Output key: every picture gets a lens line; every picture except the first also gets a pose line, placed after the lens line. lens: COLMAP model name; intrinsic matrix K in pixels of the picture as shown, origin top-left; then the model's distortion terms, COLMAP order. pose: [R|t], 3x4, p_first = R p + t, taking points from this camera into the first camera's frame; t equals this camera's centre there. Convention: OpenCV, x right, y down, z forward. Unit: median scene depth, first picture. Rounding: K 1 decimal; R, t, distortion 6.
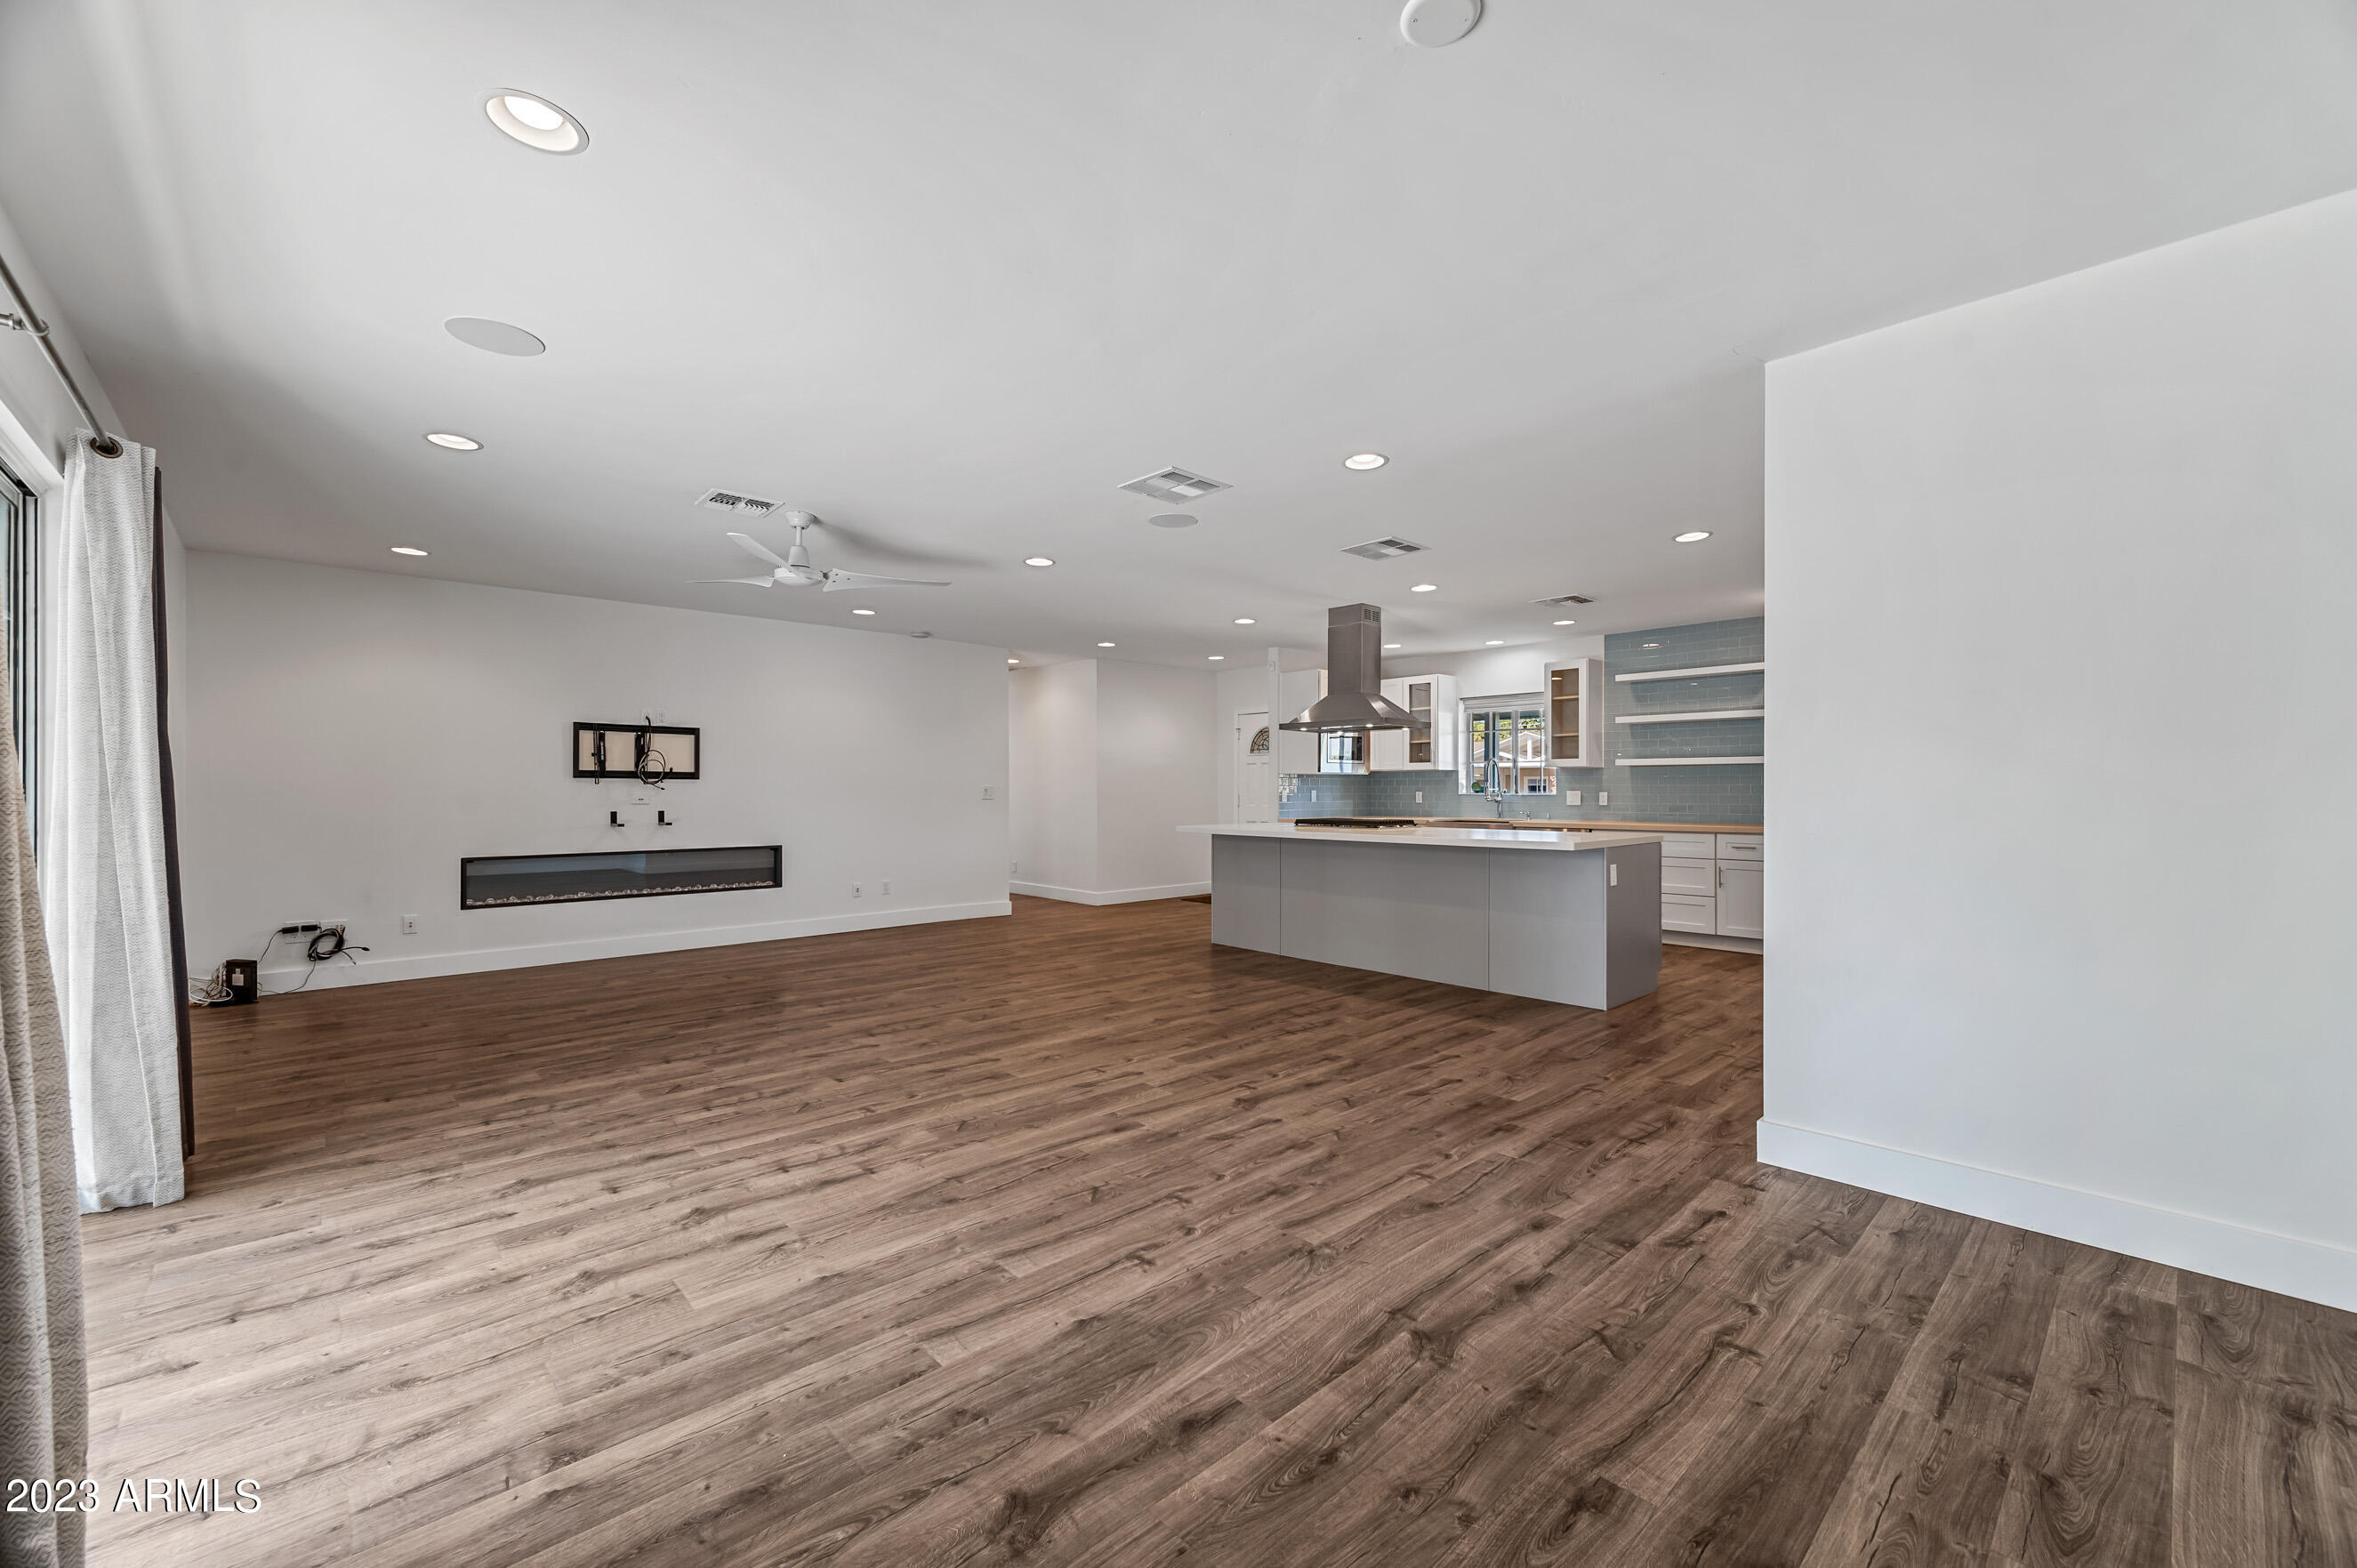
lens RADIAL K [[926.7, 0, 1174.6], [0, 926.7, 780.2], [0, 0, 1]] dist [0.002329, 0.000402]
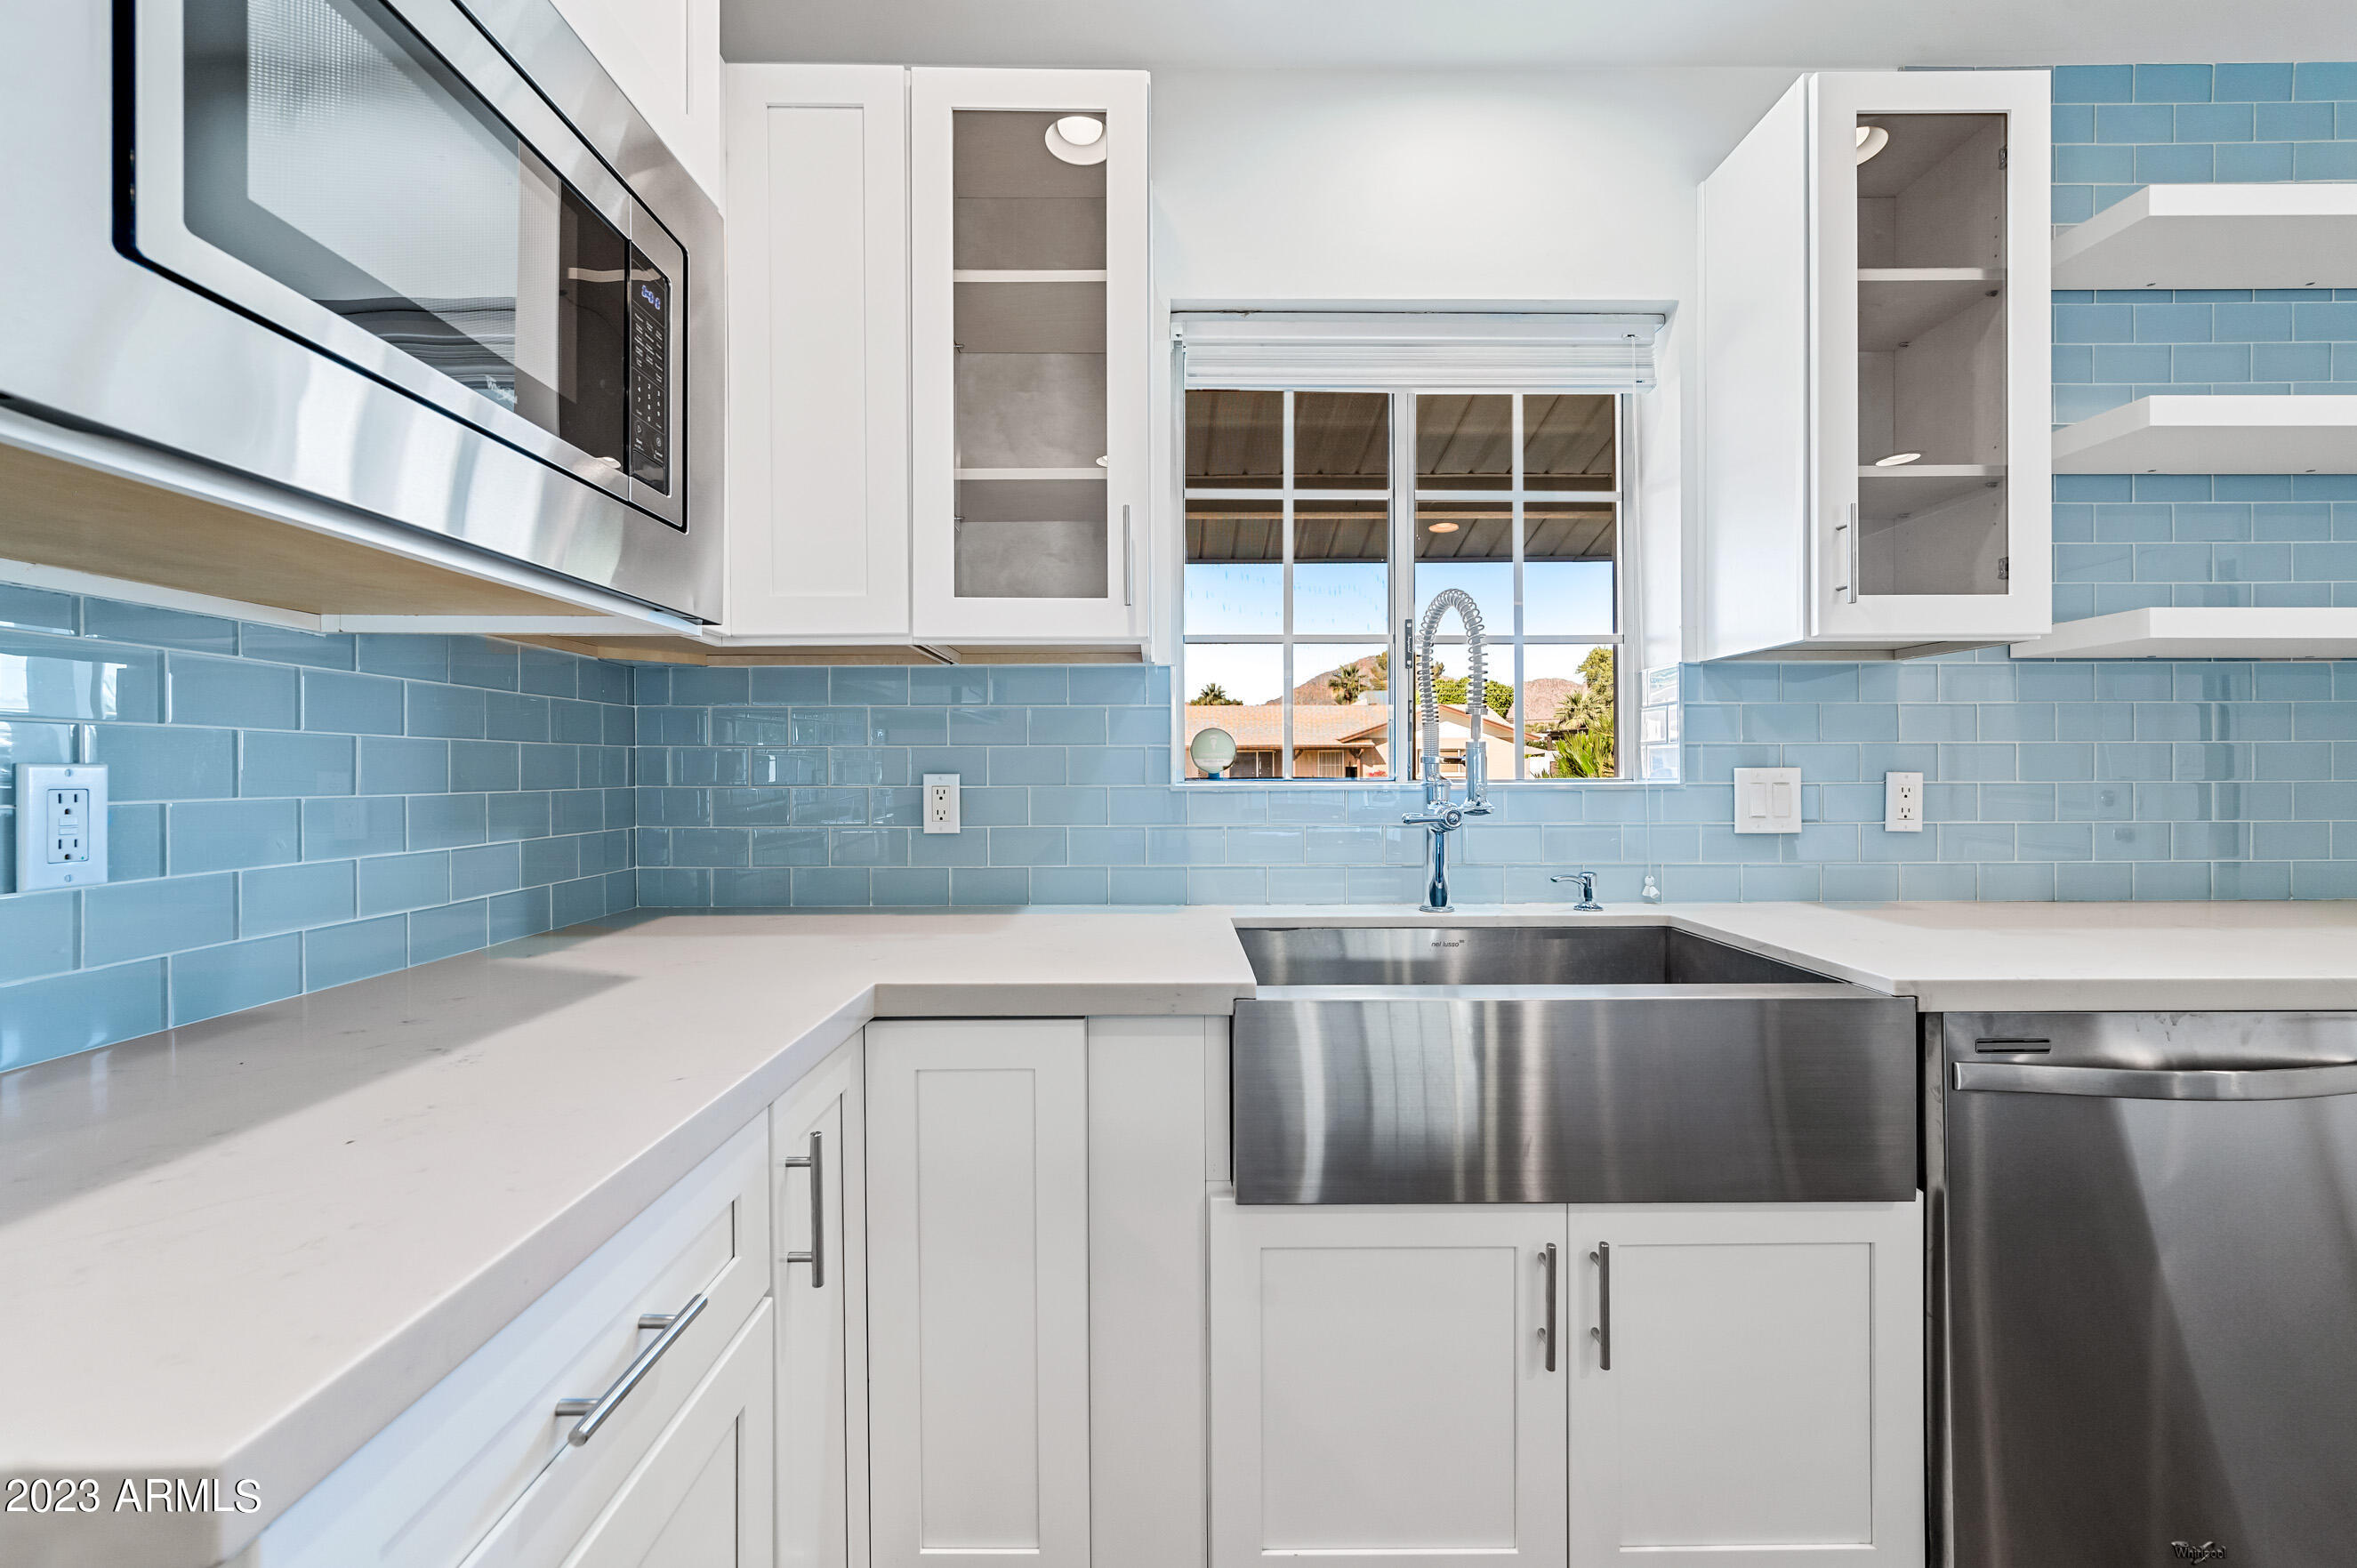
lens RADIAL K [[940.5, 0, 1181.7], [0, 940.5, 774.3], [0, 0, 1]] dist [0.000832, 0.000000]
pose [[0.667688, -0.002315, 0.744437, 0.192499], [-0.004910, 0.999960, 0.007513, 0.013304], [-0.744425, -0.008671, 0.667650, 1.054227]]
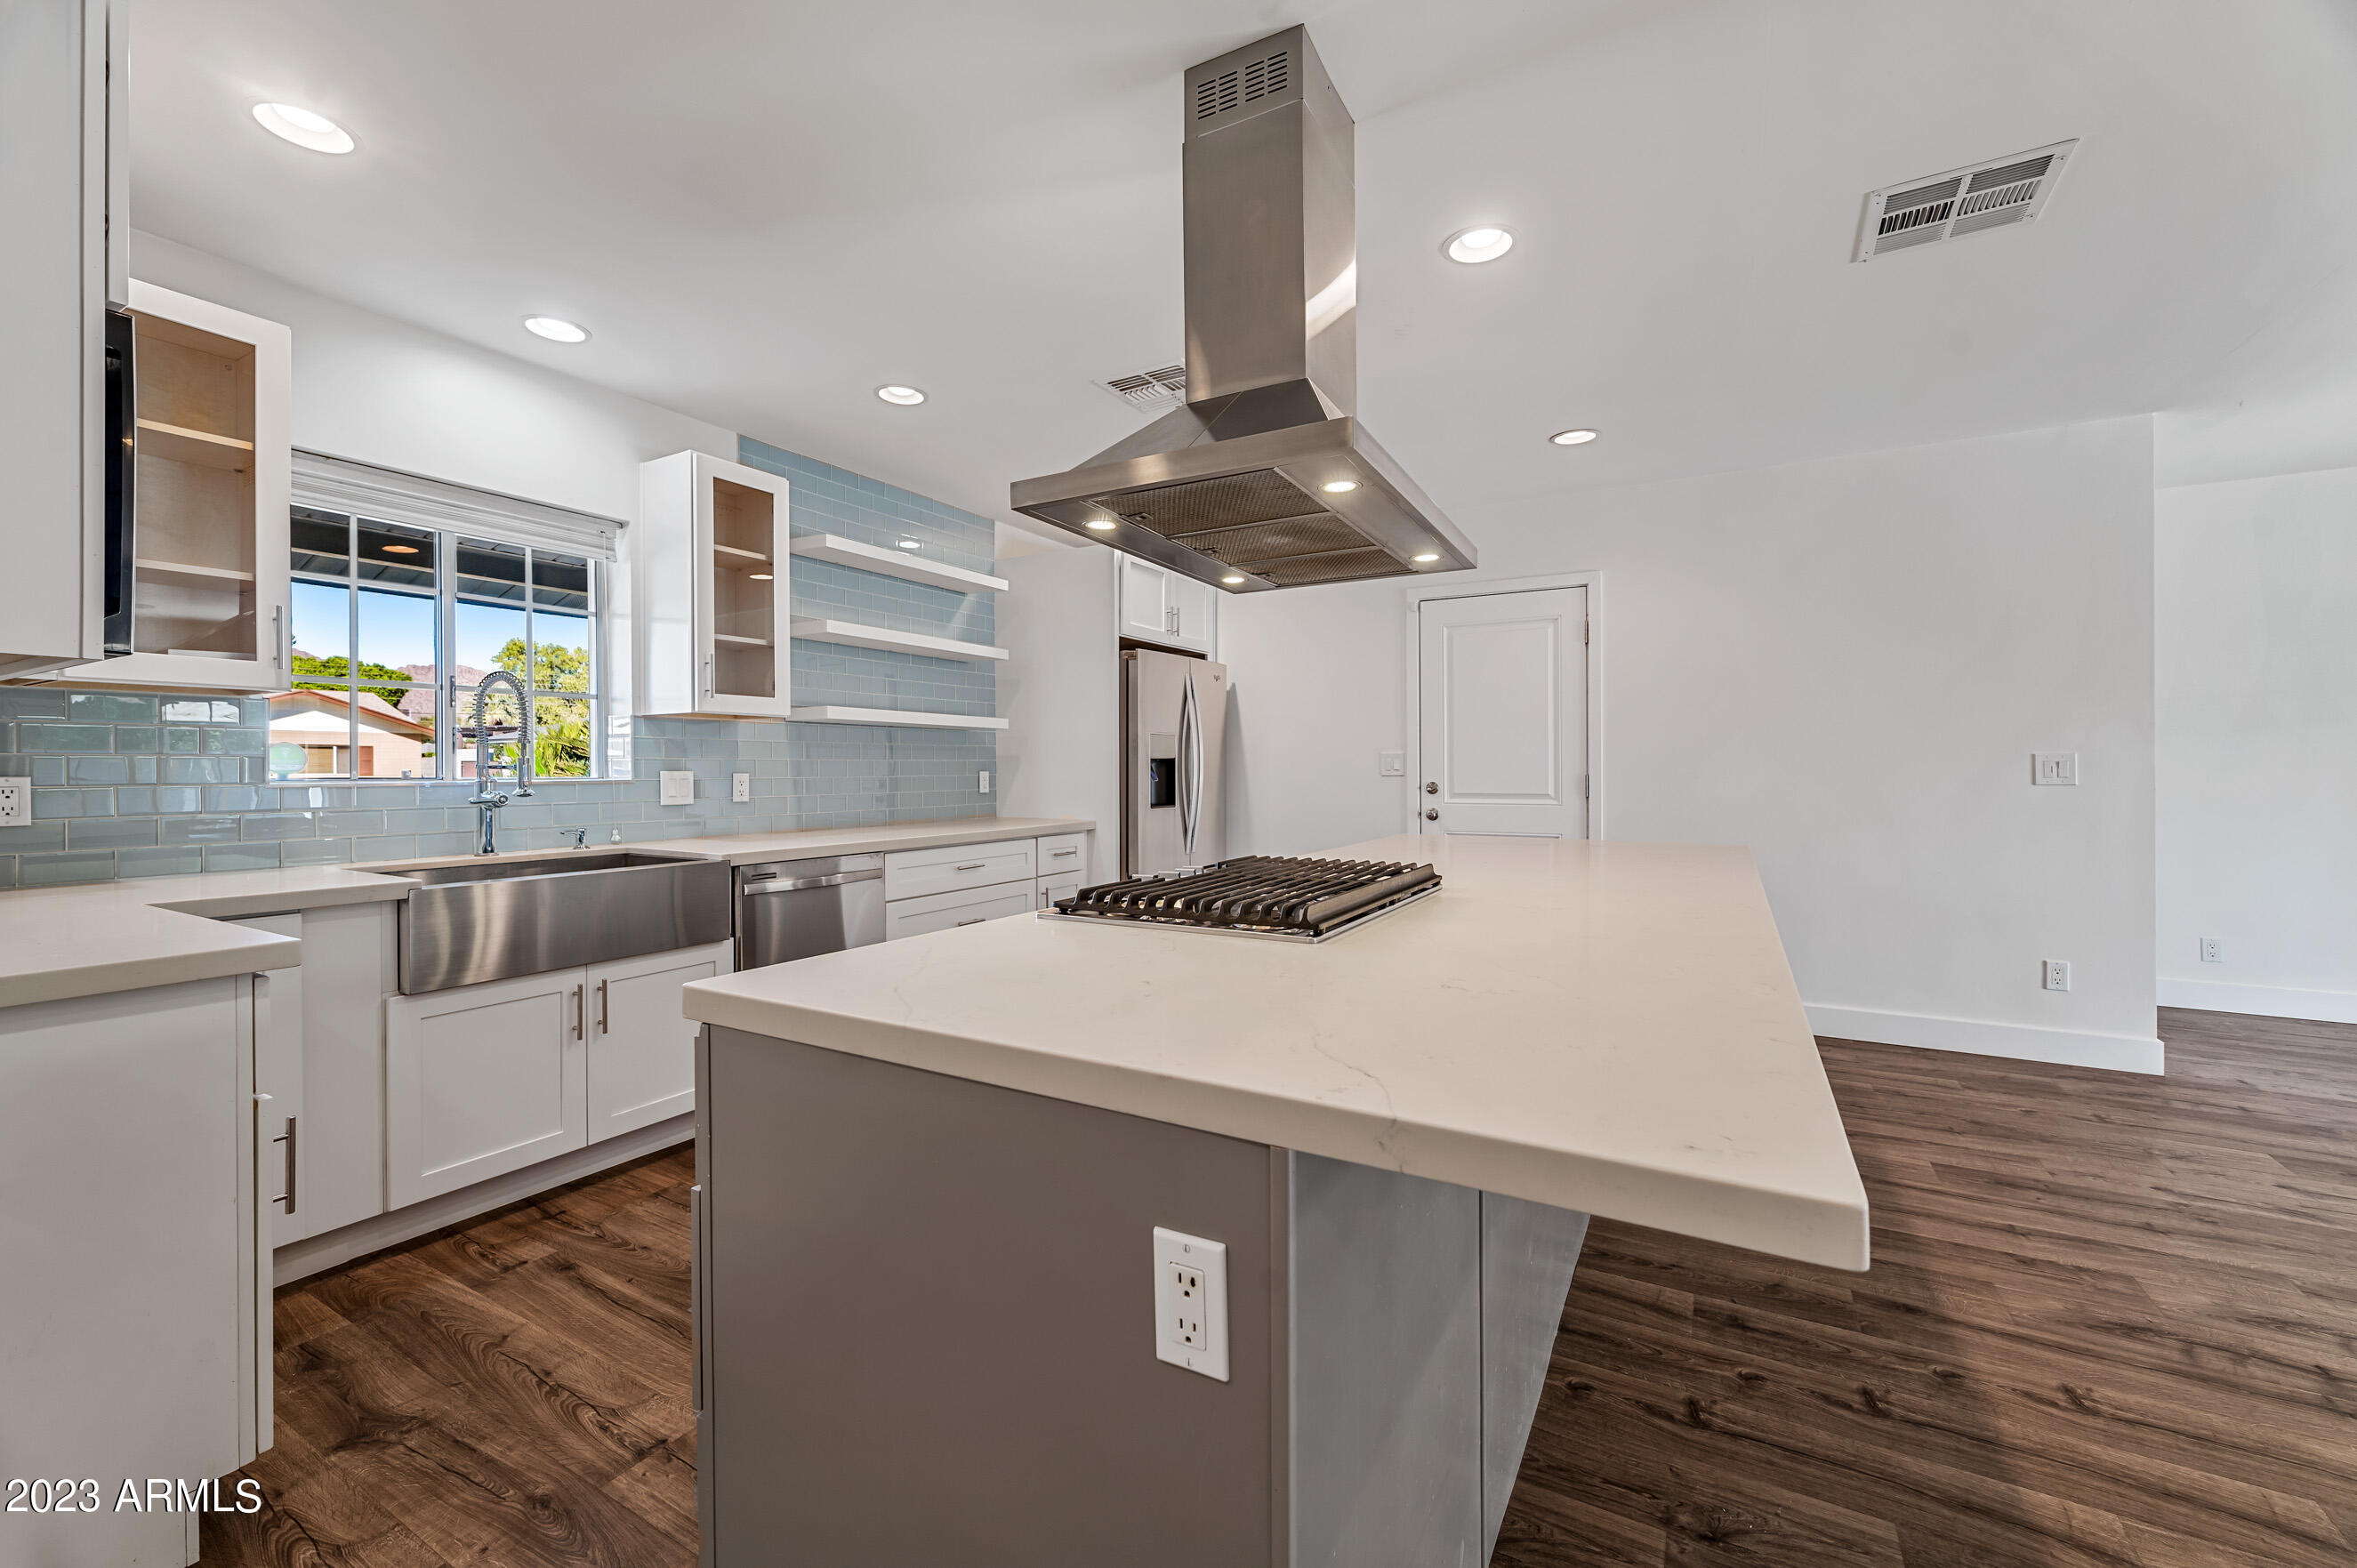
lens RADIAL K [[940.5, 0, 1181.7], [0, 940.5, 774.3], [0, 0, 1]] dist [0.000832, 0.000000]
pose [[-0.298867, -0.002409, 0.954292, -0.055084], [-0.004910, 0.999987, 0.000987, 0.012556], [-0.954282, -0.004391, -0.298875, 1.002756]]
